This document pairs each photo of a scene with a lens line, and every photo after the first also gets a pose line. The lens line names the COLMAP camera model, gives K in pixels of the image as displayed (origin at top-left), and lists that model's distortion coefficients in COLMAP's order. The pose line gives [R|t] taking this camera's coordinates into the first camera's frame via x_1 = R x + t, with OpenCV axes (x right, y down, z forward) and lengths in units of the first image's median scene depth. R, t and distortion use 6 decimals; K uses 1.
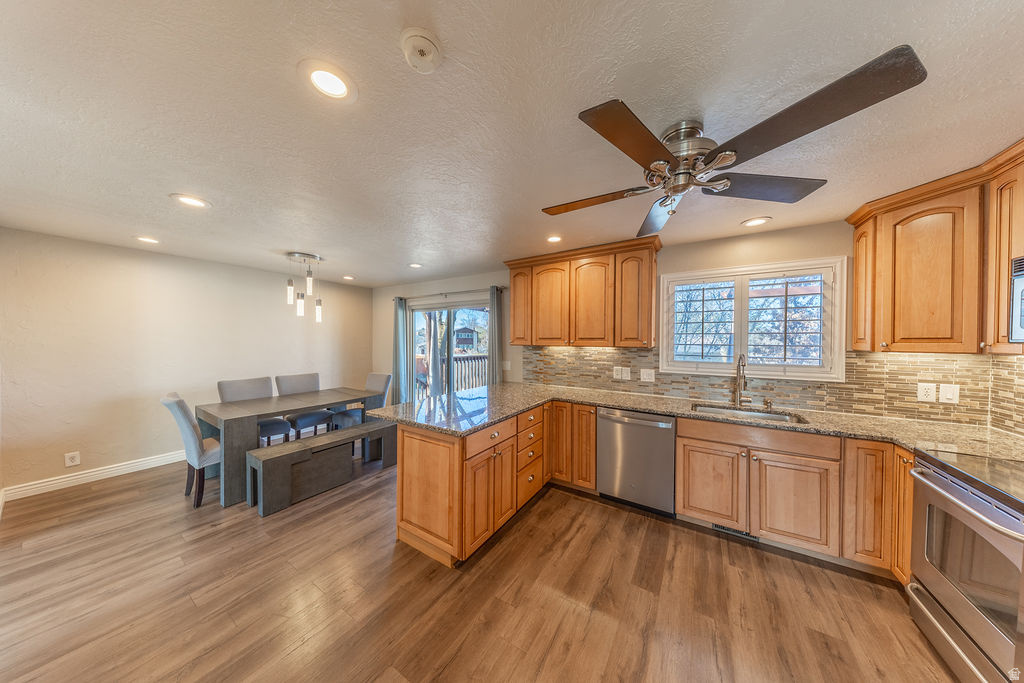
lens RADIAL K [[297.6, 0, 512.0], [0, 297.6, 341.5], [0, 0, 1]] dist [0.000987, 0.000005]
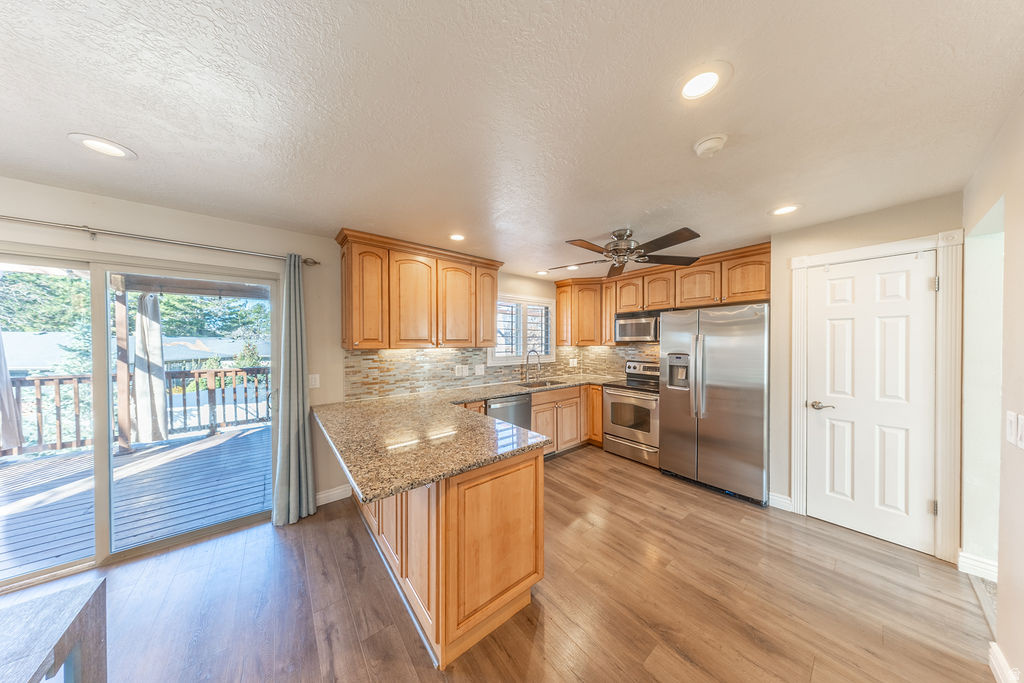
lens RADIAL K [[293.5, 0, 513.7], [0, 293.5, 343.4], [0, 0, 1]] dist [0.008271, -0.001224]
pose [[0.312224, -0.011607, 0.949938, -0.675262], [0.007318, 0.999925, 0.009813, -0.007378], [-0.949980, 0.003888, 0.312285, 0.500324]]
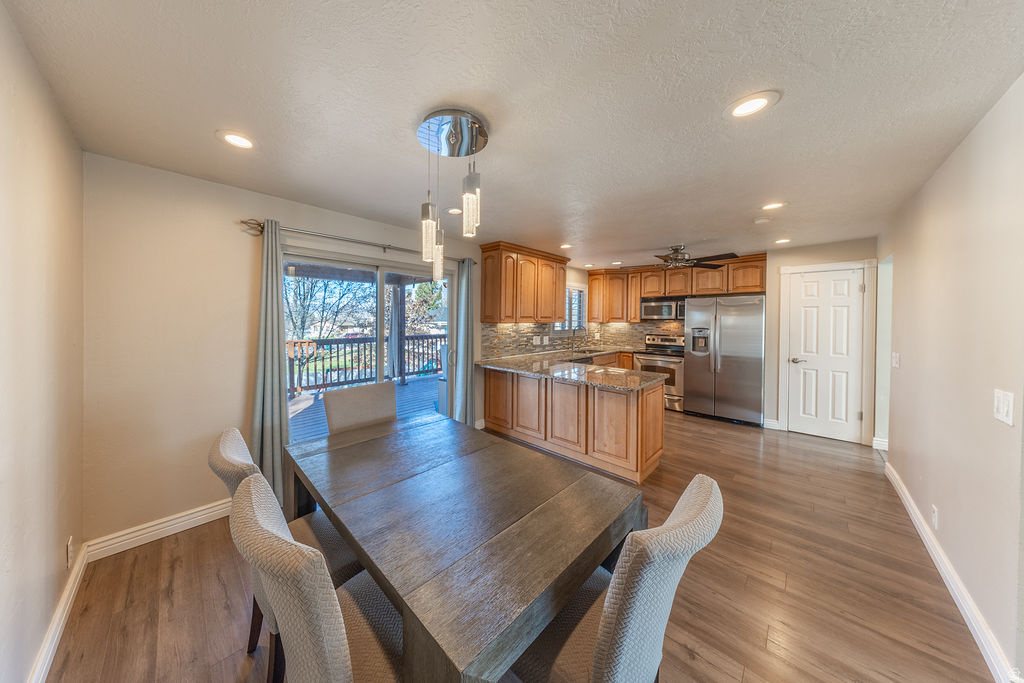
lens RADIAL K [[286.7, 0, 510.5], [0, 286.7, 320.5], [0, 0, 1]] dist [-0.000454, -0.000053]
pose [[0.240179, -0.010466, 0.970672, -1.124519], [-0.002374, 0.999933, 0.011369, -0.009907], [-0.970726, -0.005035, 0.240138, 0.846139]]
